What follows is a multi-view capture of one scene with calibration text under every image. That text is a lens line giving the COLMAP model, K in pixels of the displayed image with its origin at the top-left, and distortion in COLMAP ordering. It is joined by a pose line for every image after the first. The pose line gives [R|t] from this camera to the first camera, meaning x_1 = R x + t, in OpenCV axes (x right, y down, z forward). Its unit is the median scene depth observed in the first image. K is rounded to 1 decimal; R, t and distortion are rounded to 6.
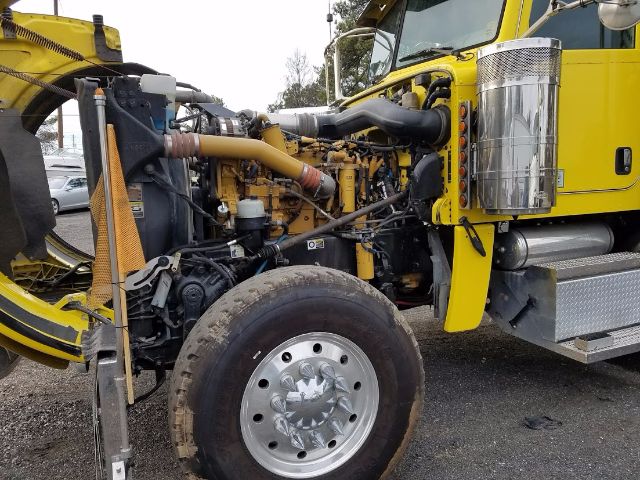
lens RADIAL K [[451.6, 0, 320.0], [0, 451.6, 240.0], [0, 0, 1]] dist [0.371921, 0.000013]
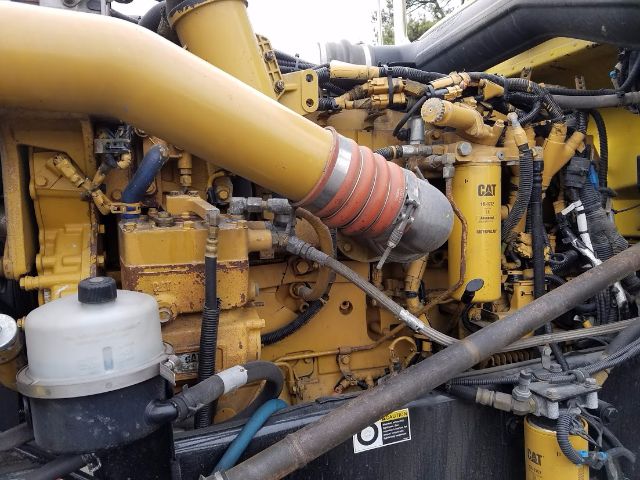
lens RADIAL K [[473.7, 0, 320.0], [0, 473.7, 240.0], [0, 0, 1]] dist [0.003964, 0.000457]
pose [[0.997256, -0.006371, -0.073758, -0.024349], [0.004007, 0.999475, -0.032148, -0.094597], [0.073924, 0.031764, 0.996758, 0.683251]]
